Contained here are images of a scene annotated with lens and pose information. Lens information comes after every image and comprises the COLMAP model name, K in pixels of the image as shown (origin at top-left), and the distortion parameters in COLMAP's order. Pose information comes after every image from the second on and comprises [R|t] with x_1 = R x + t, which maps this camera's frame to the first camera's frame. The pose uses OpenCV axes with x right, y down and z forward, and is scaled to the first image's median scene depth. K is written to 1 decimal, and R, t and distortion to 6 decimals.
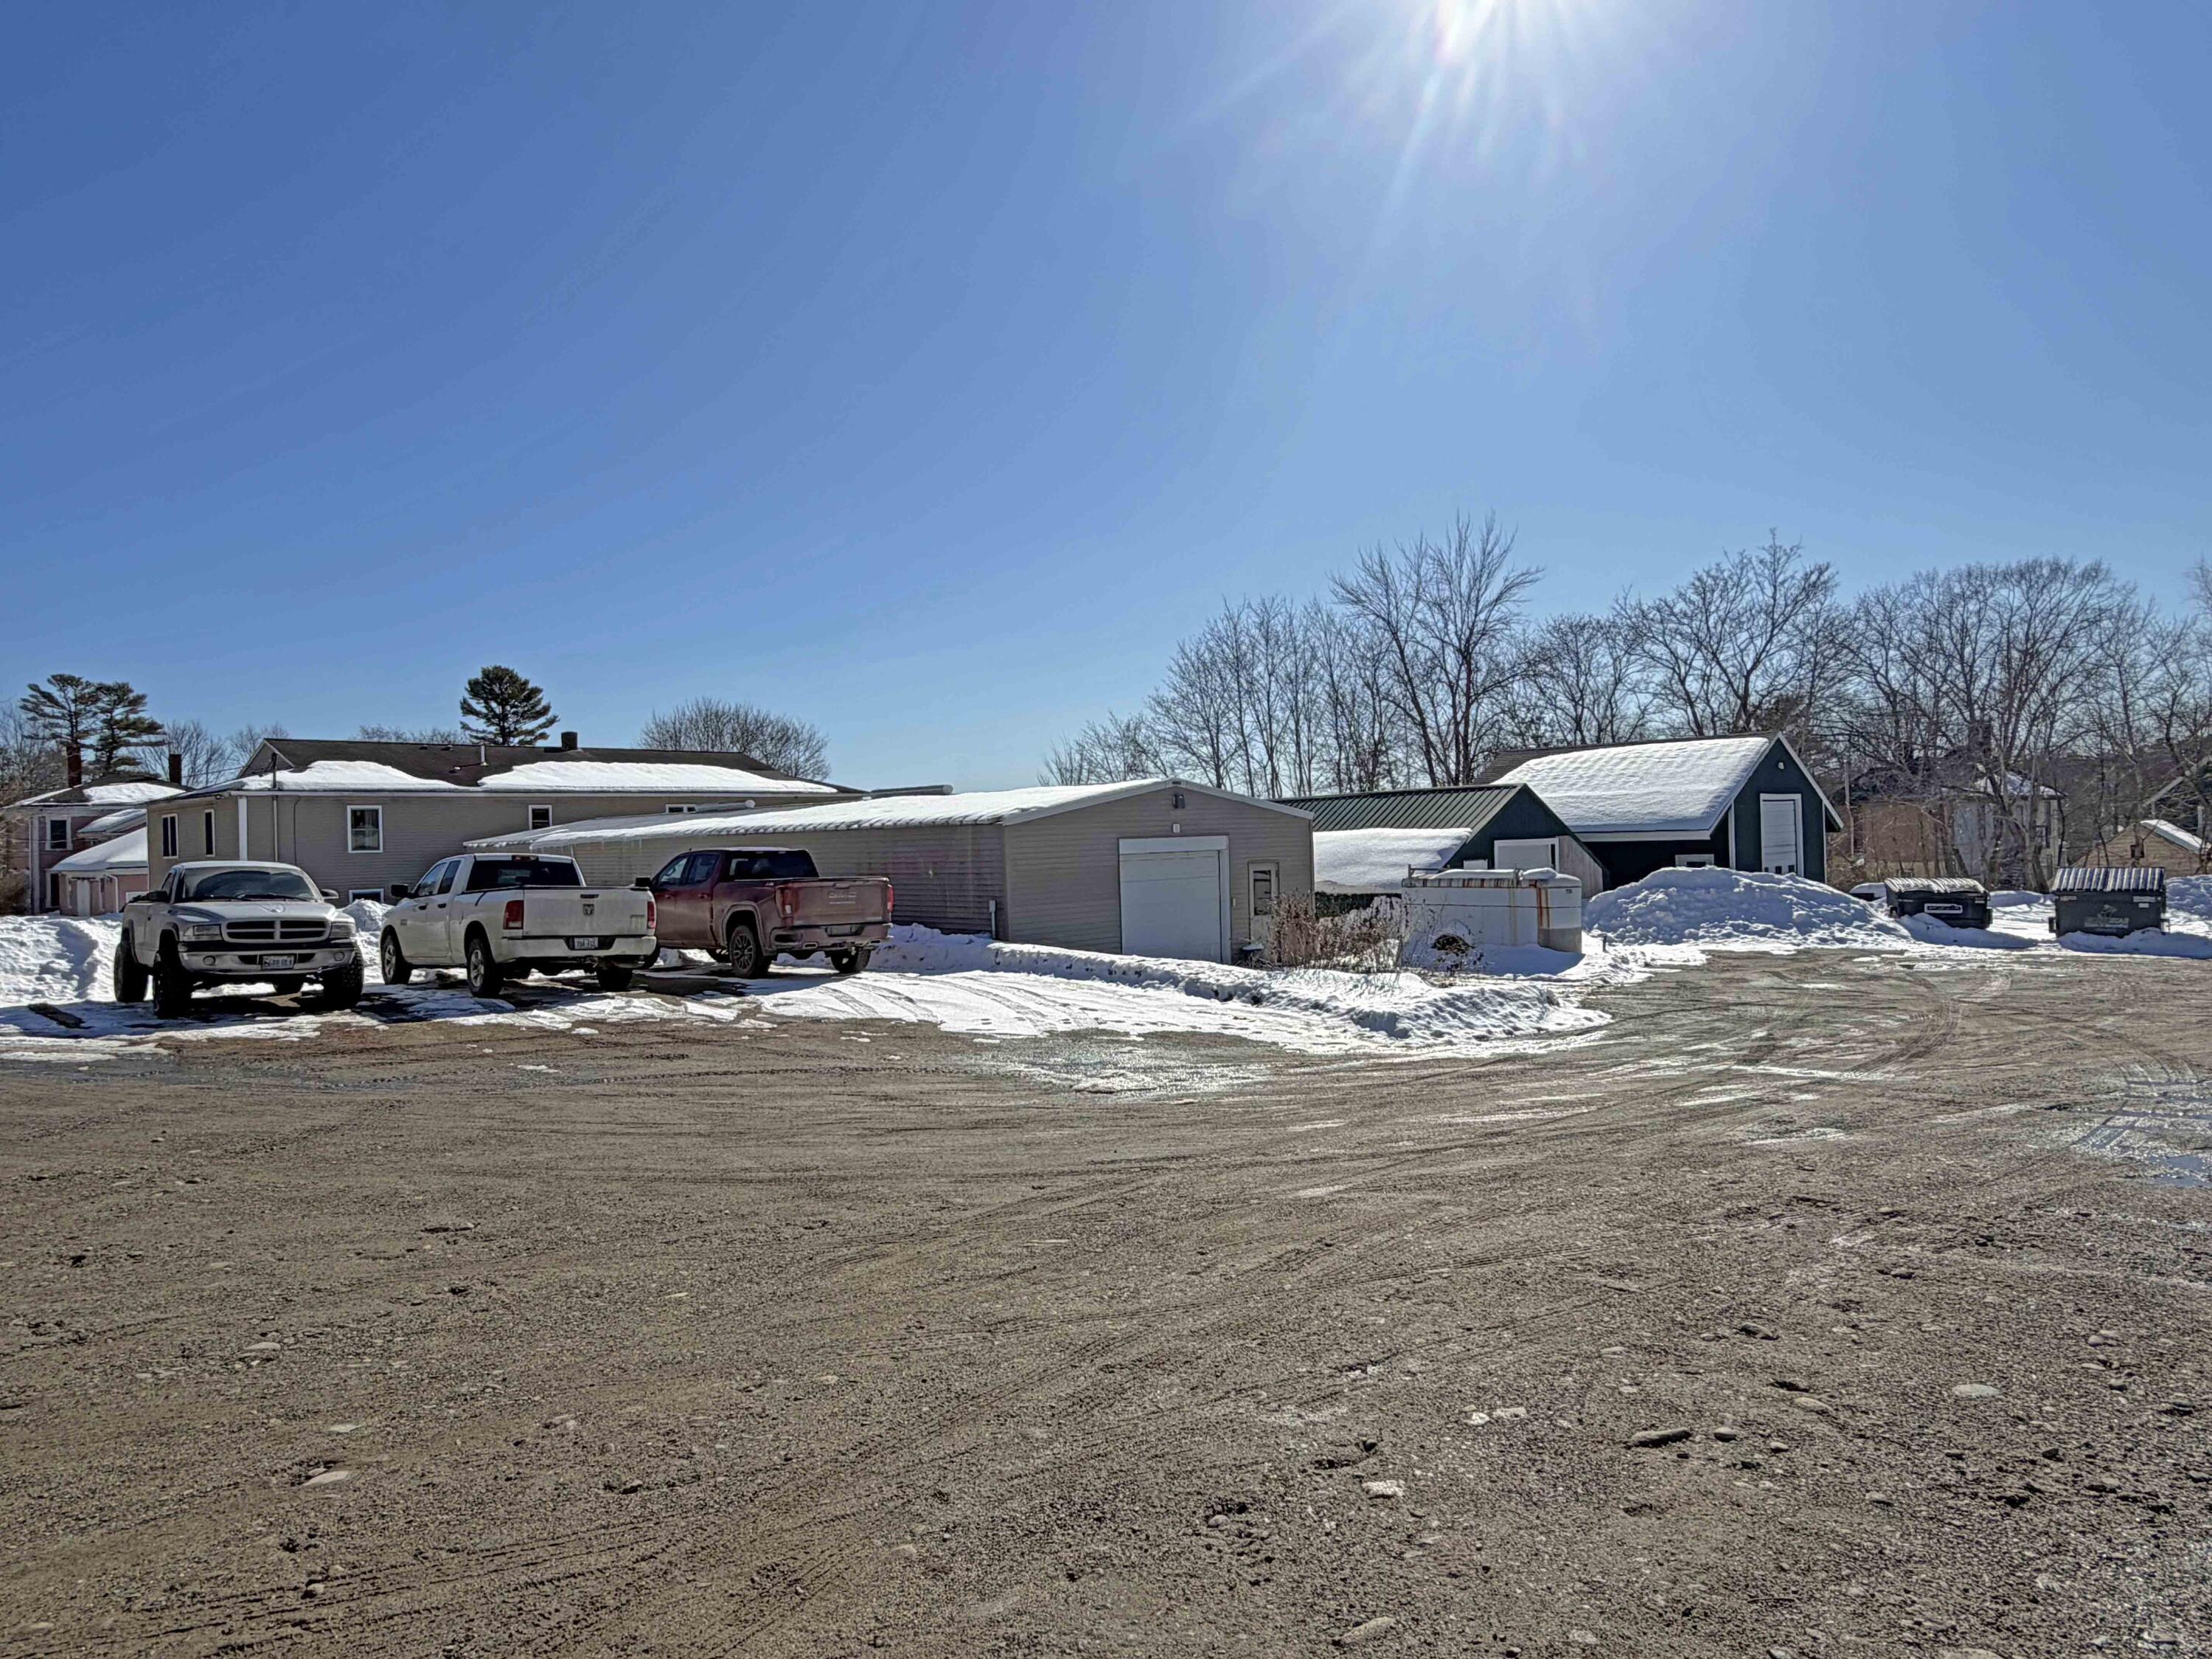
lens RADIAL K [[1355.9, 0, 1106.0], [0, 1355.9, 829.5], [0, 0, 1]] dist [0.000366, -0.000282]
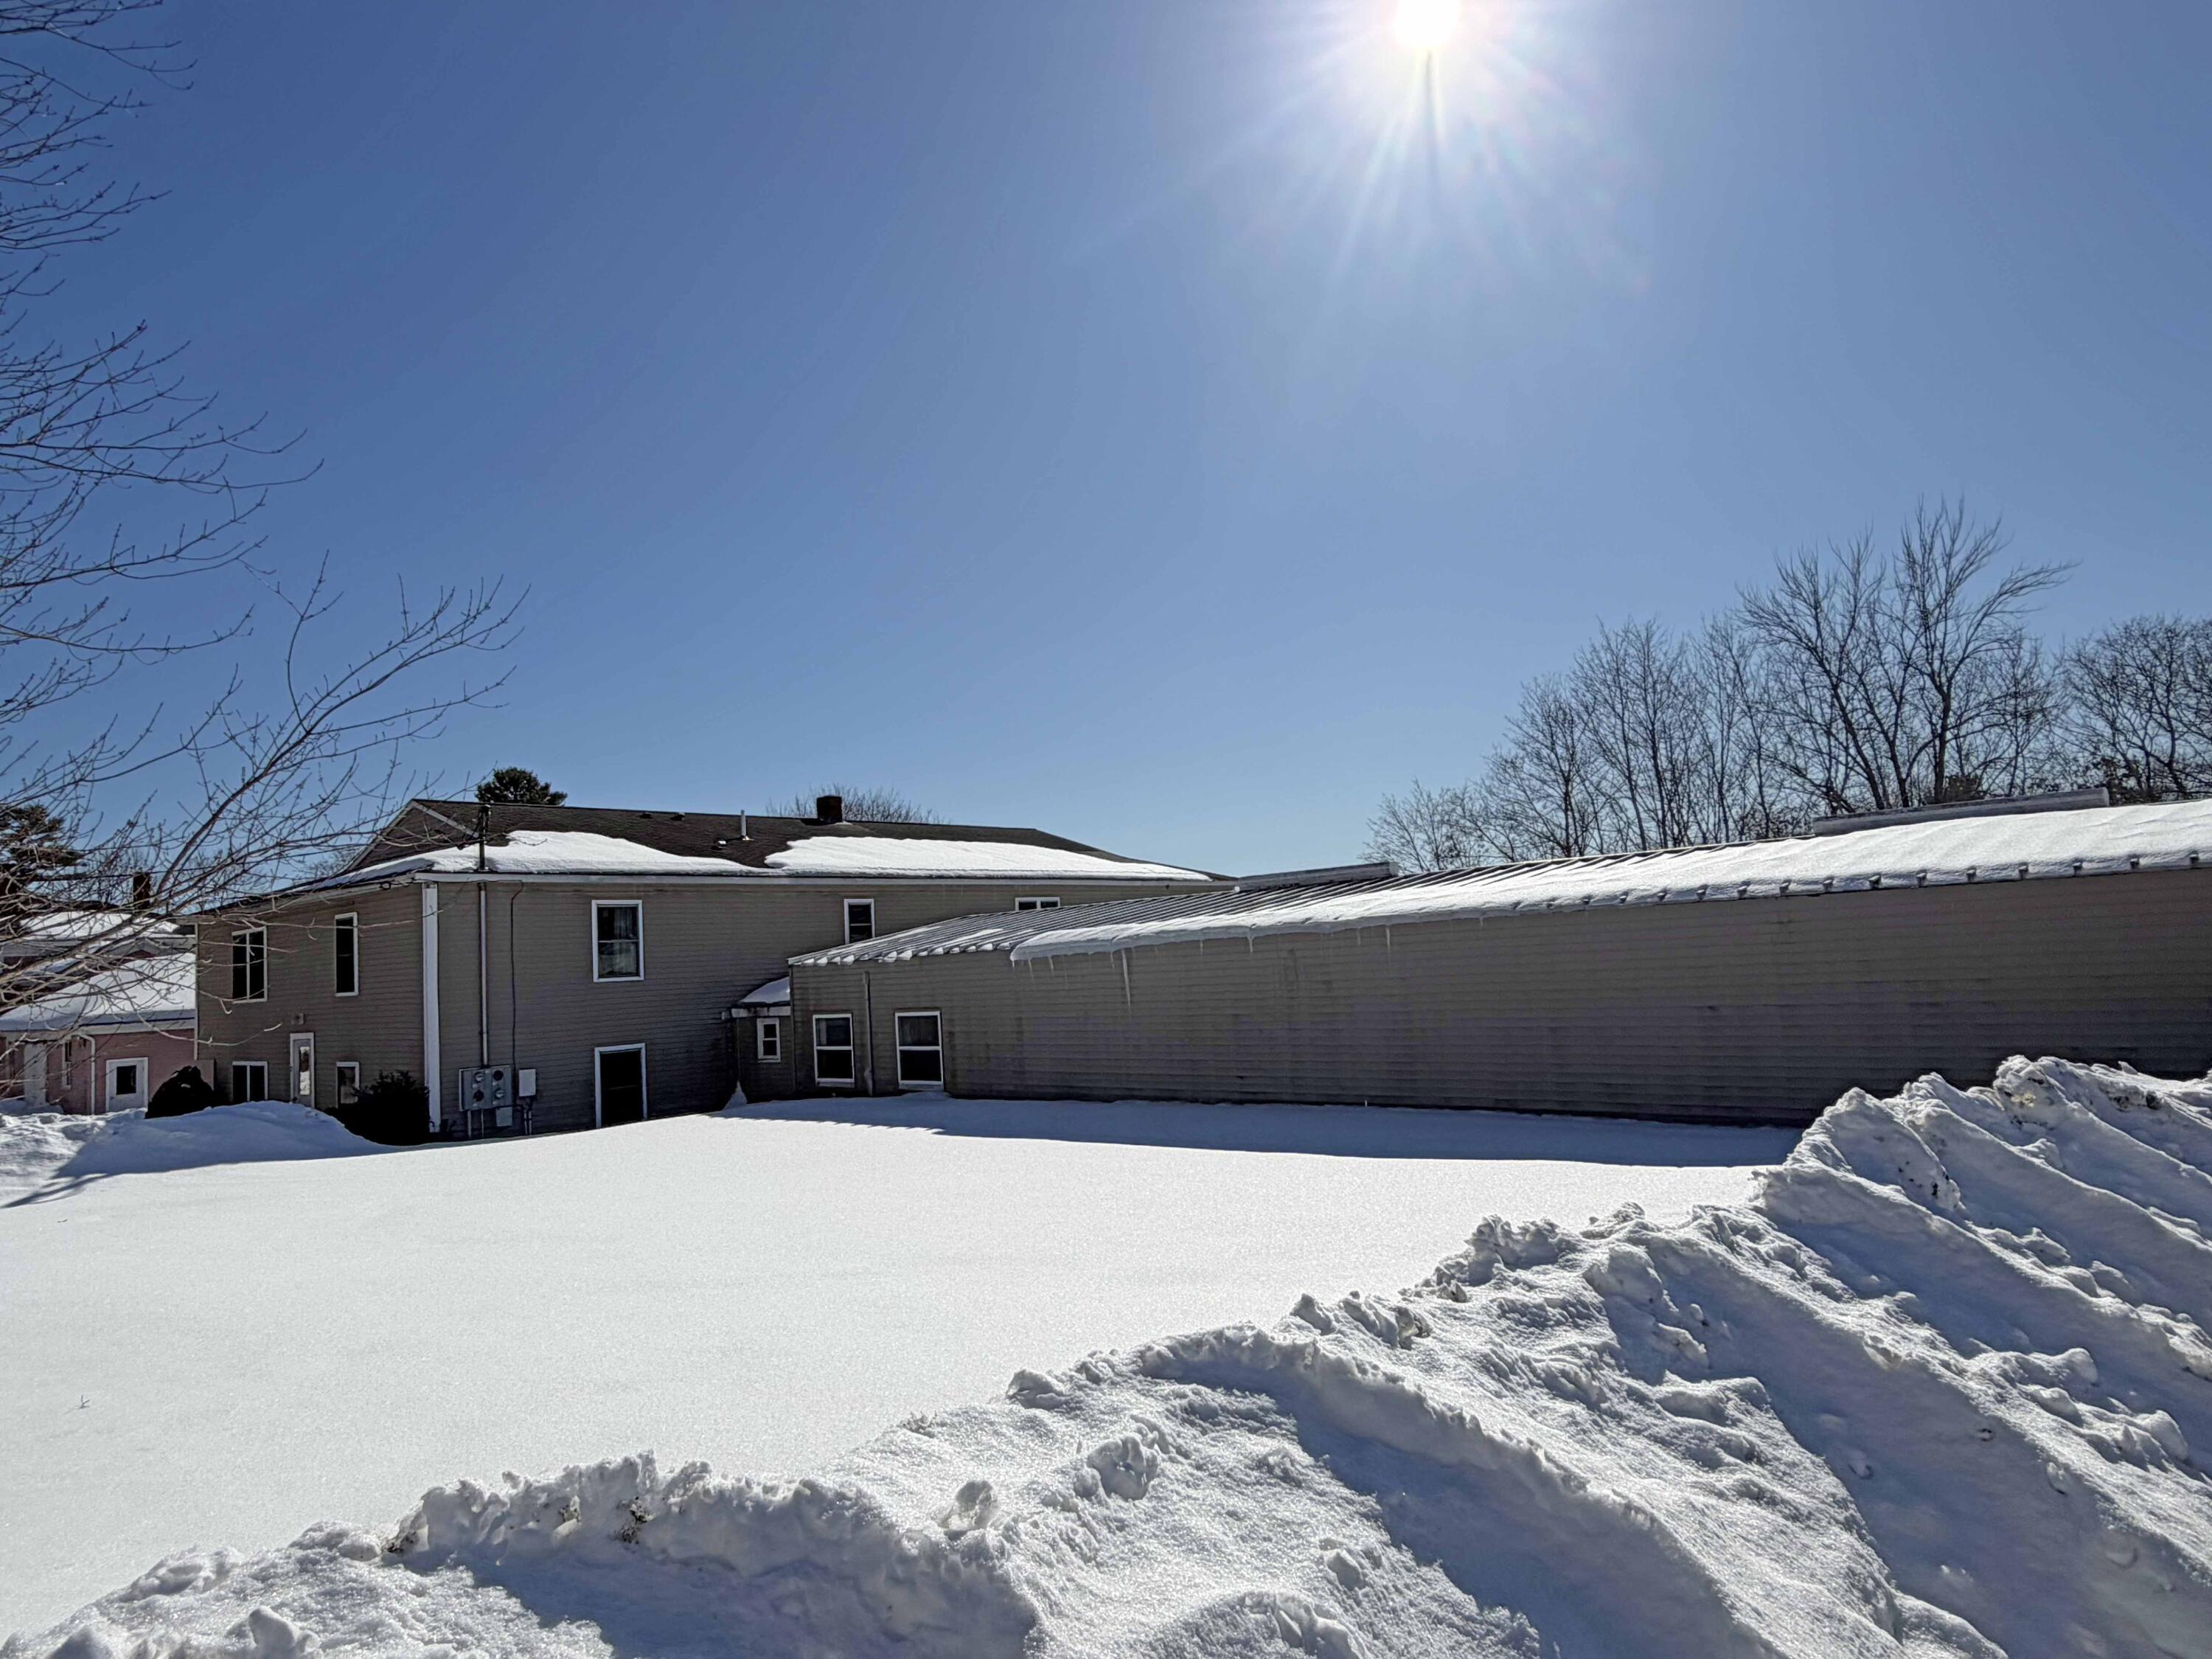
lens RADIAL K [[1417.2, 0, 1106.0], [0, 1417.2, 829.5], [0, 0, 1]] dist [-0.003022, -0.000641]
pose [[0.998888, -0.024812, 0.040085, -0.305891], [0.028311, 0.995607, -0.089245, 0.010561], [-0.037694, 0.090281, 0.995203, 0.325271]]
